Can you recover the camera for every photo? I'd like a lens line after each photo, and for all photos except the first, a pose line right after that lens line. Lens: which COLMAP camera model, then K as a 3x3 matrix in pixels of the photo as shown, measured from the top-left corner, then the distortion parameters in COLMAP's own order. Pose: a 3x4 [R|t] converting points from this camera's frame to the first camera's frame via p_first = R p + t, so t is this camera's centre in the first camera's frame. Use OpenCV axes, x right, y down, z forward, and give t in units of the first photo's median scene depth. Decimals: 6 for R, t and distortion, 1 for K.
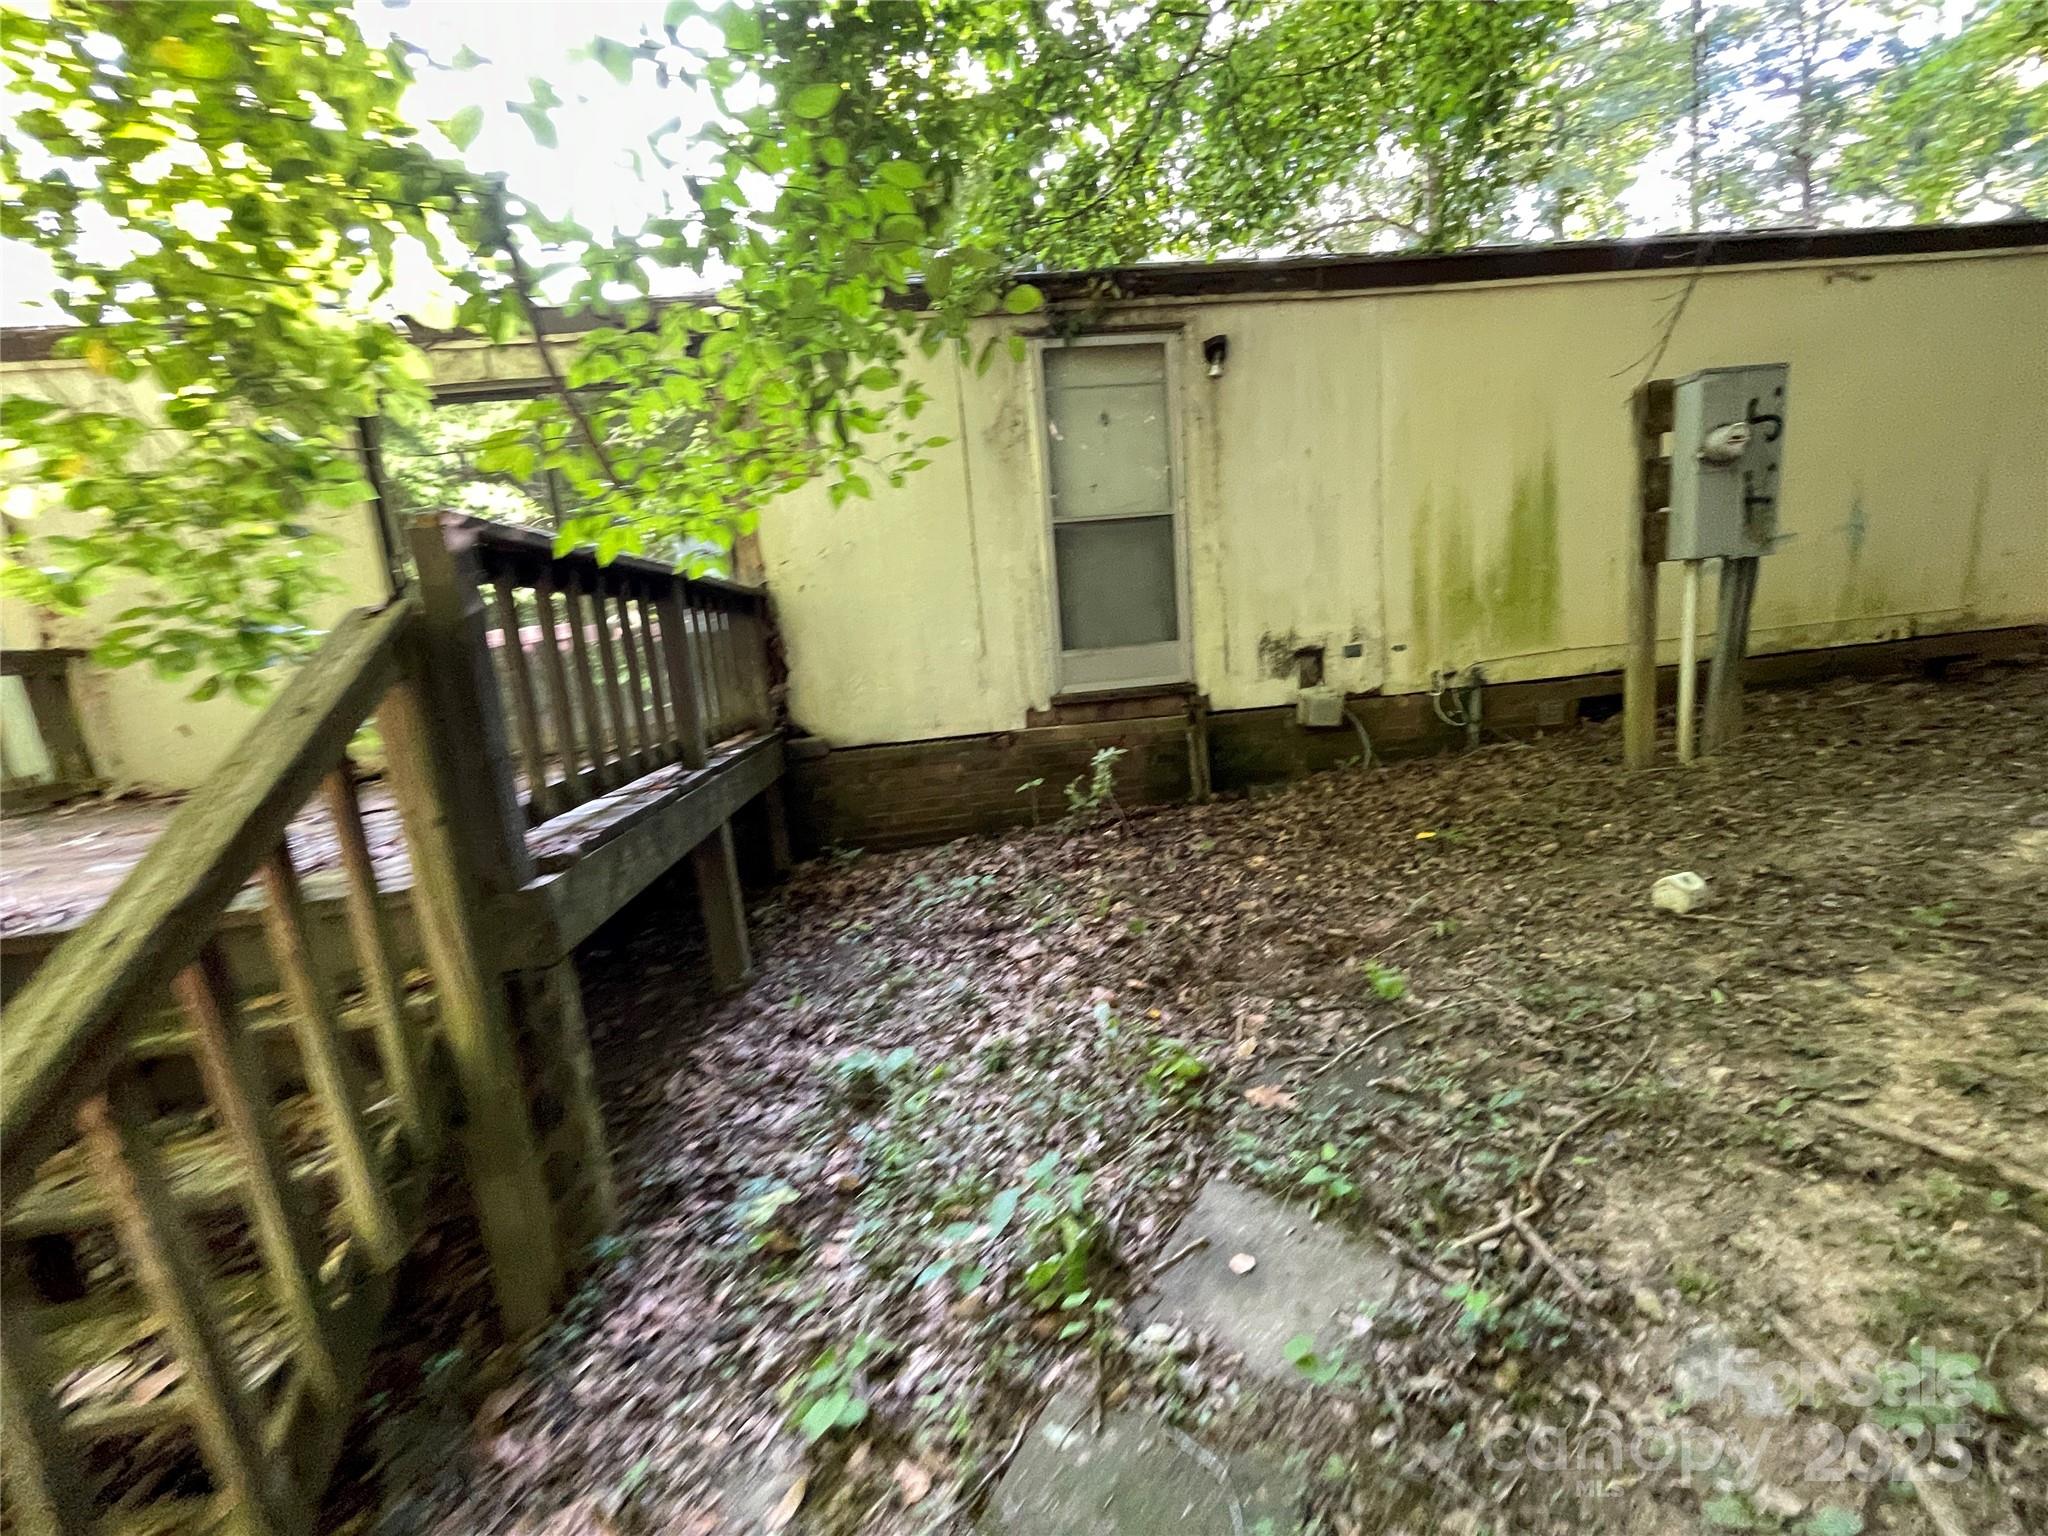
lens RADIAL K [[832.9, 0, 1022.3], [0, 832.9, 766.4], [0, 0, 1]] dist [0.001133, -0.001028]
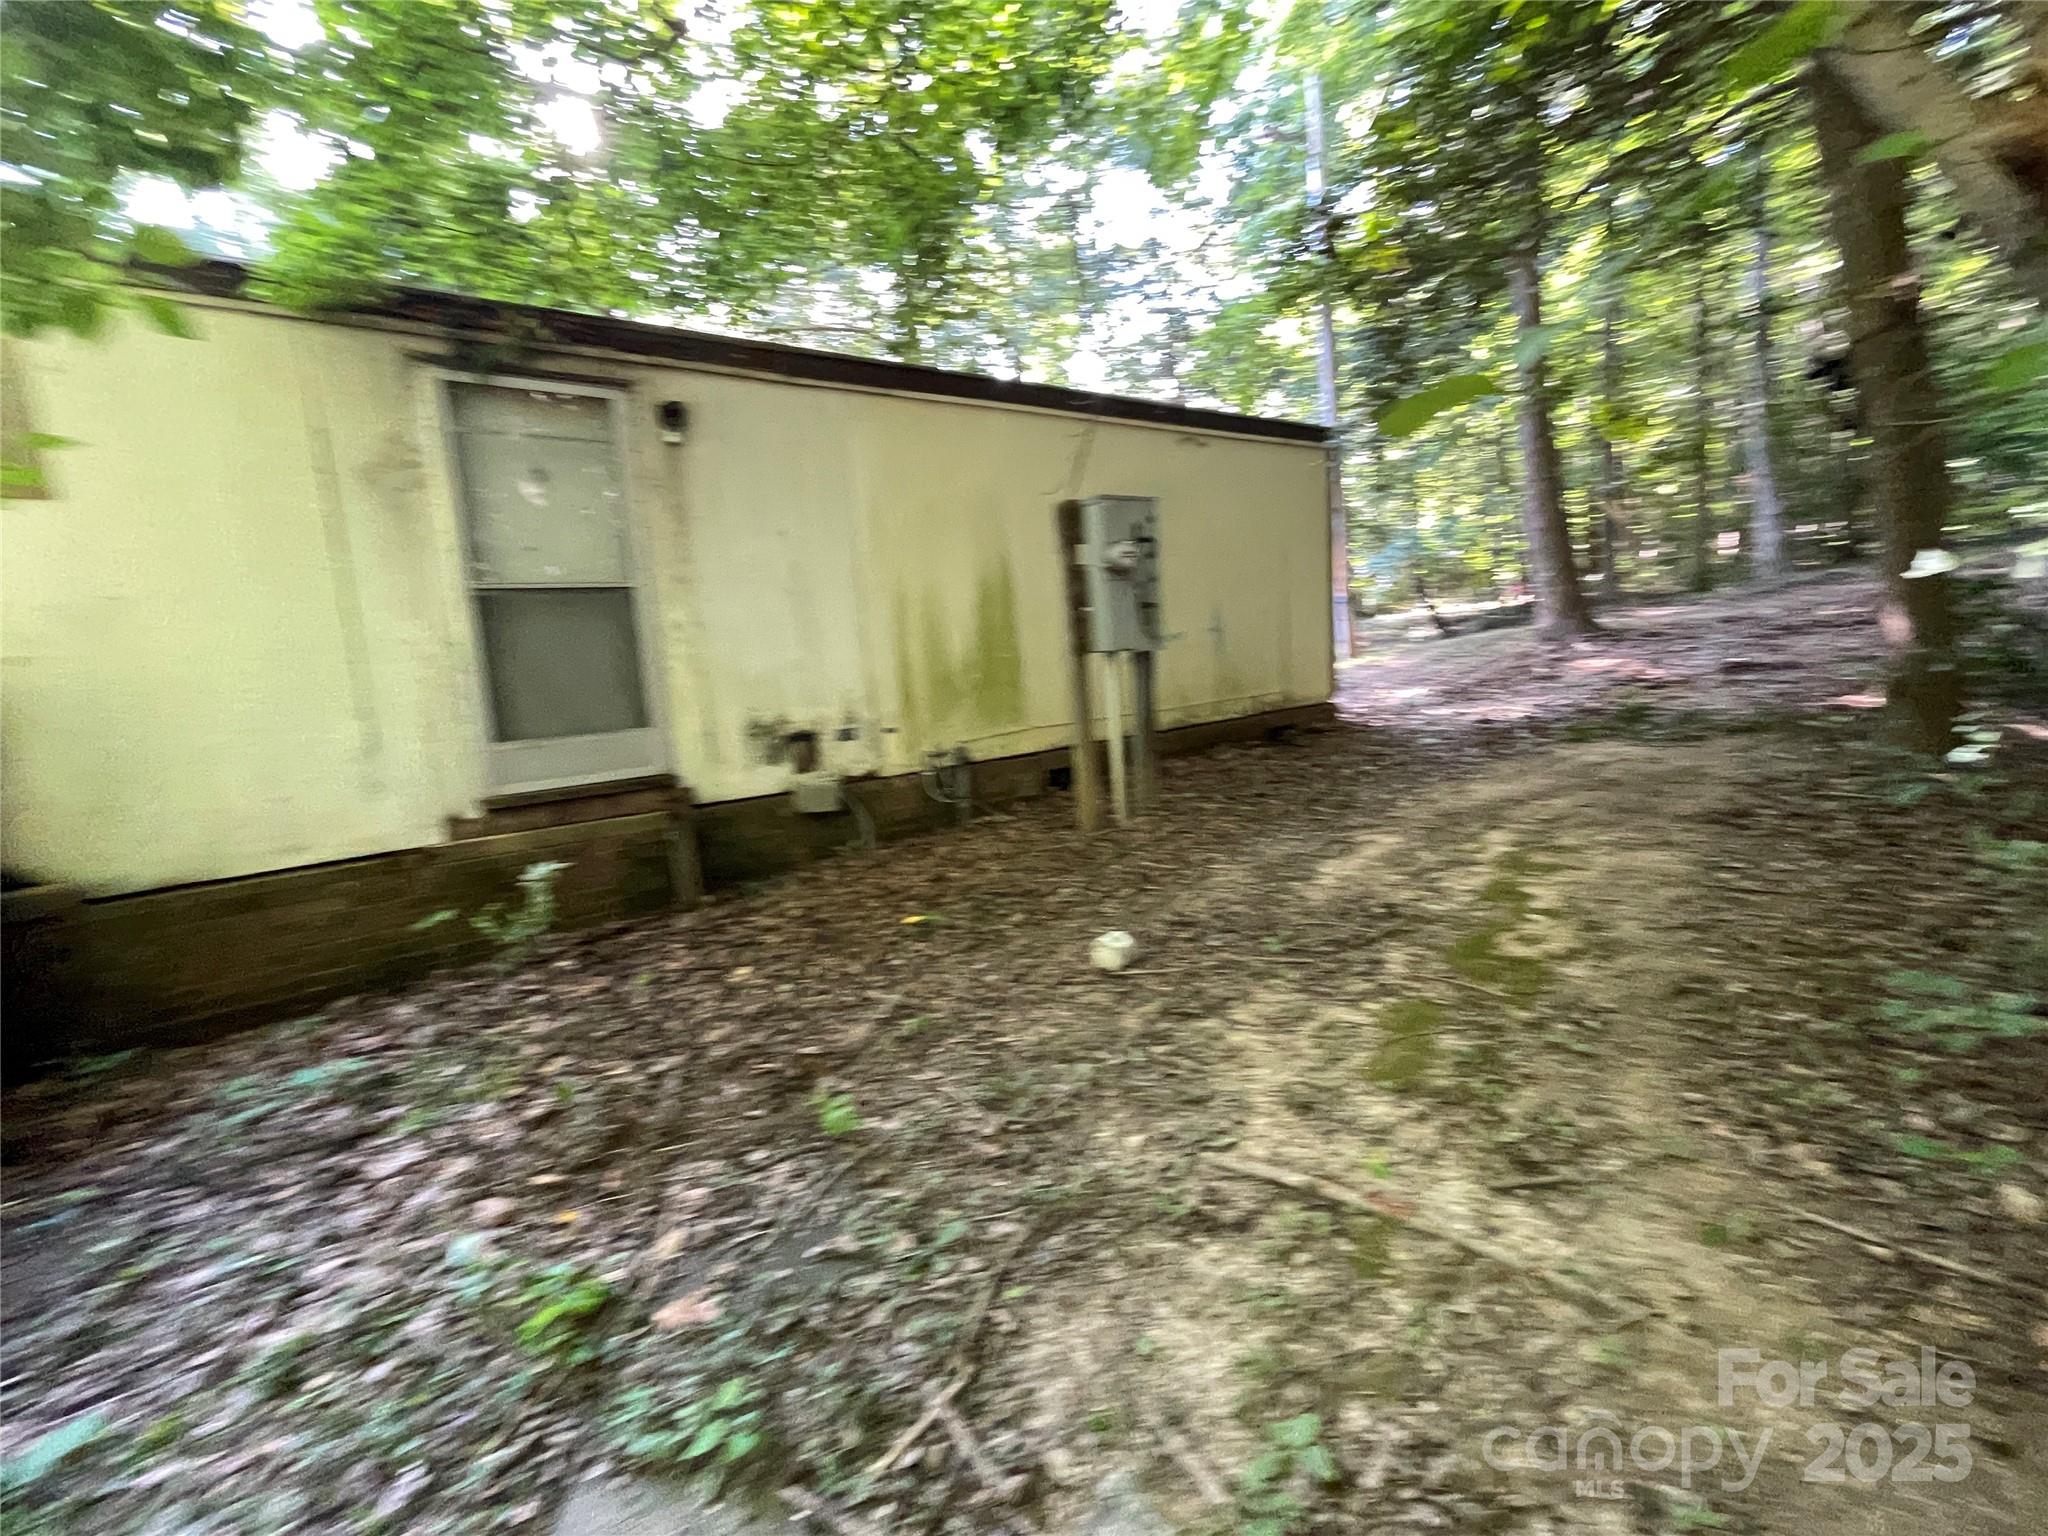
lens RADIAL K [[832.9, 0, 1019.0], [0, 832.9, 763.4], [0, 0, 1]] dist [0.001133, -0.001028]
pose [[0.869955, -0.042101, 0.491330, 0.104696], [0.088761, 0.993445, -0.072035, -0.017602], [-0.485076, 0.106278, 0.867989, 0.056279]]
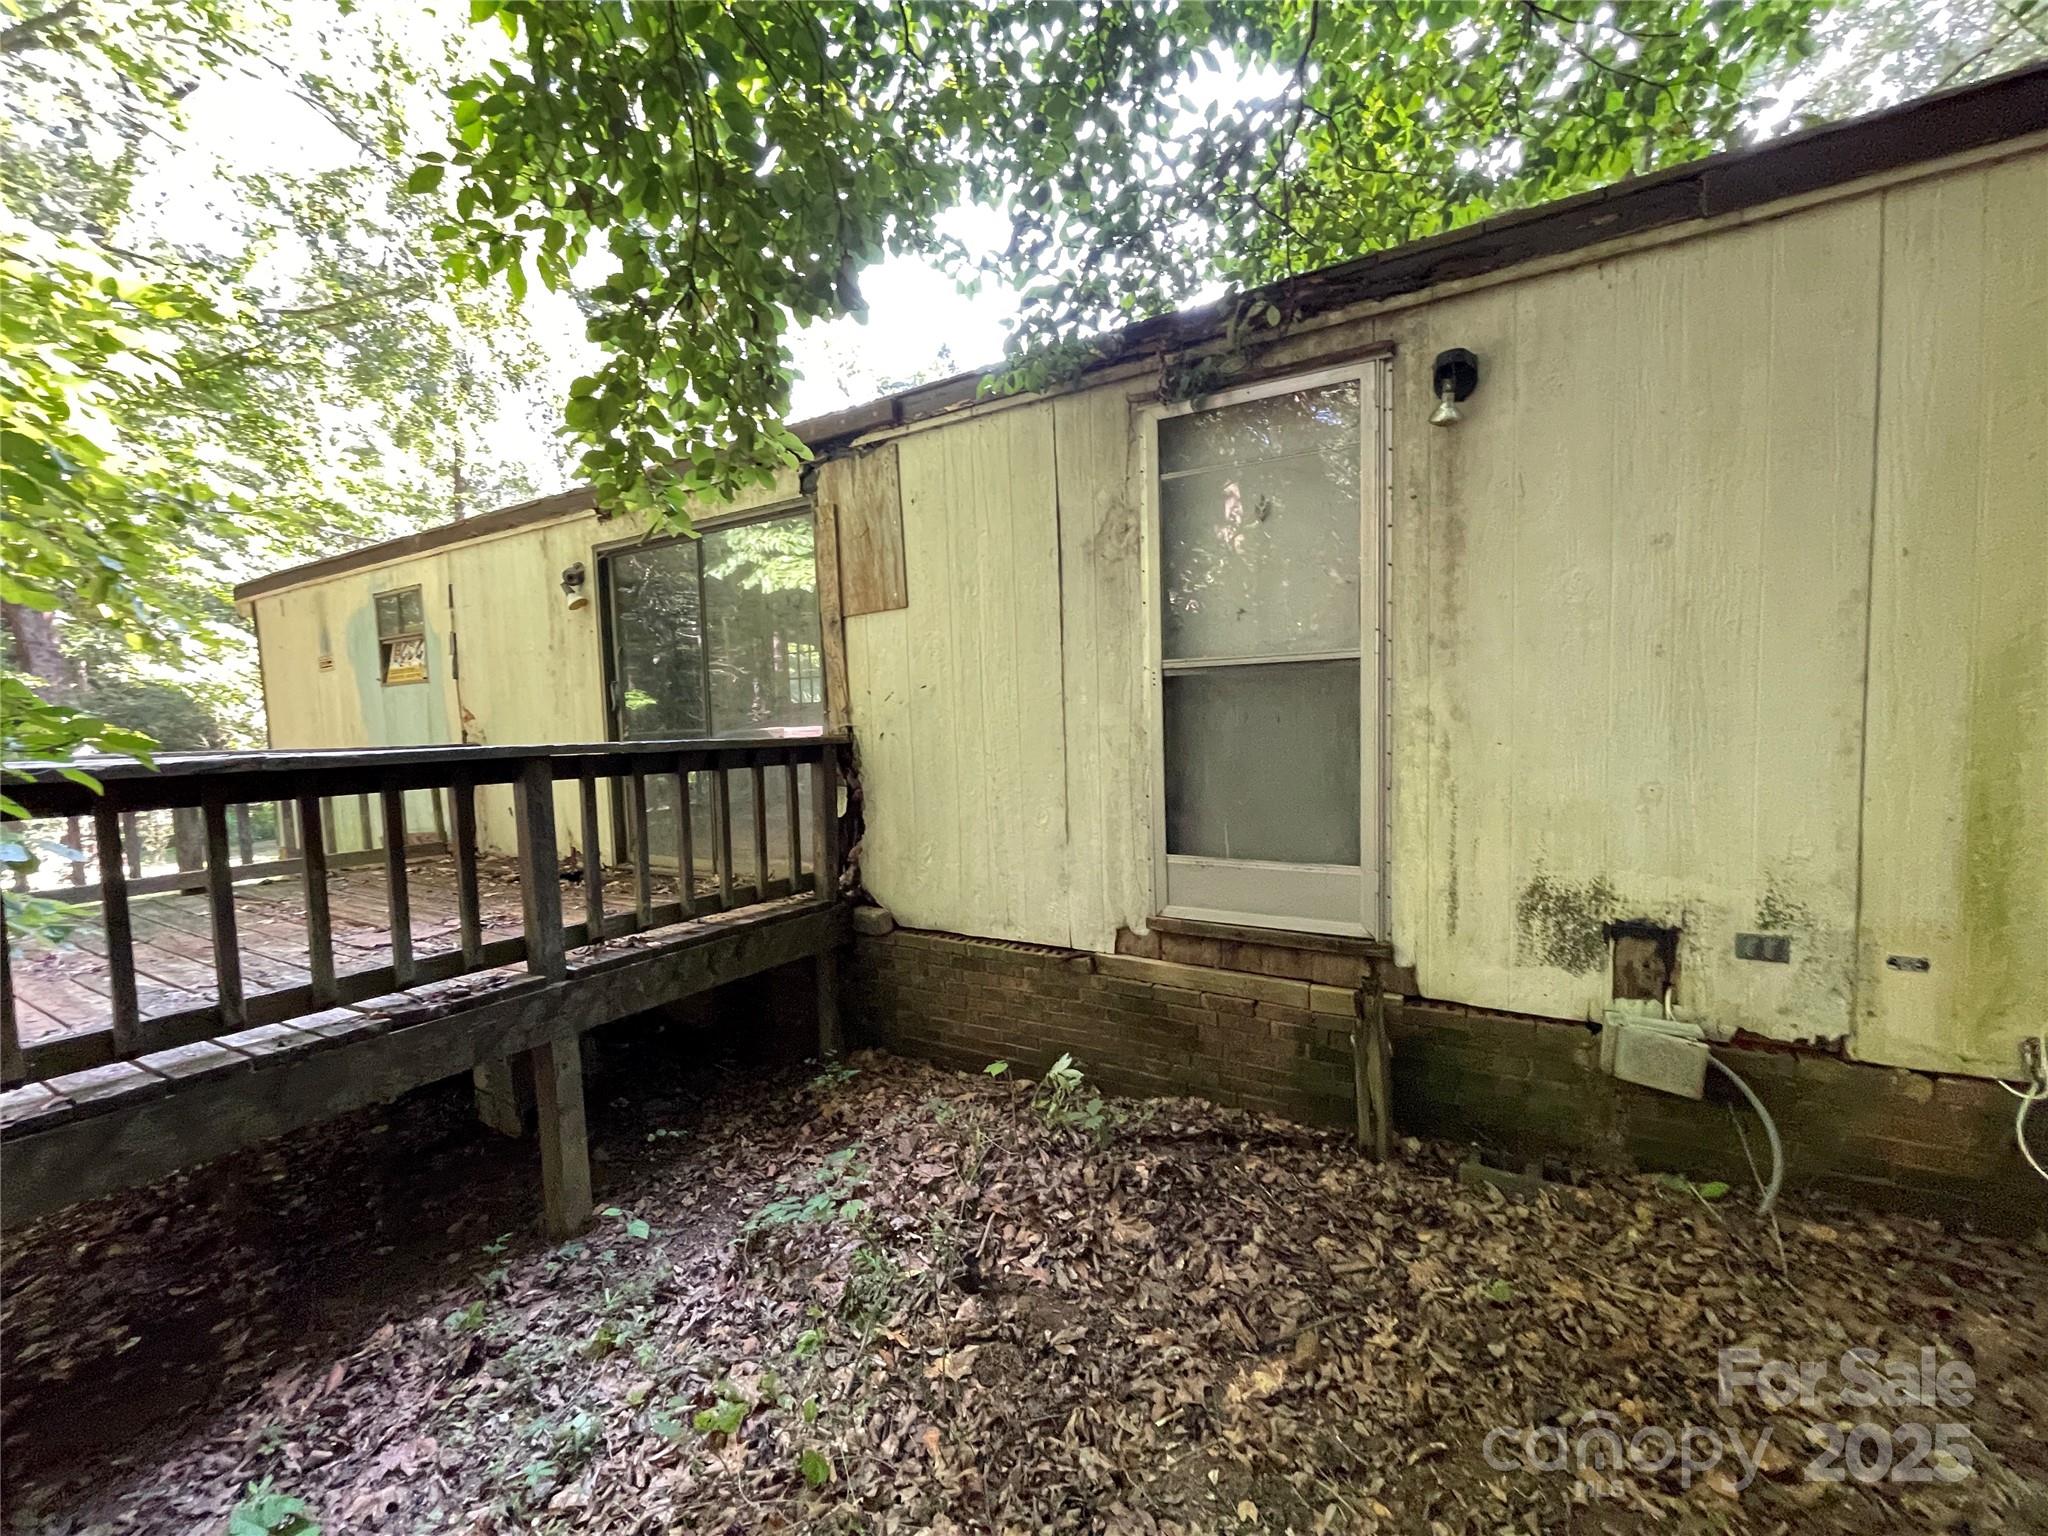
lens RADIAL K [[832.9, 0, 1052.8], [0, 832.9, 759.2], [0, 0, 1]] dist [0.001133, -0.001028]
pose [[0.806001, 0.100898, -0.583251, 0.399185], [-0.141325, 0.989670, -0.024094, -0.207408], [0.574795, 0.101847, 0.811934, 0.446767]]
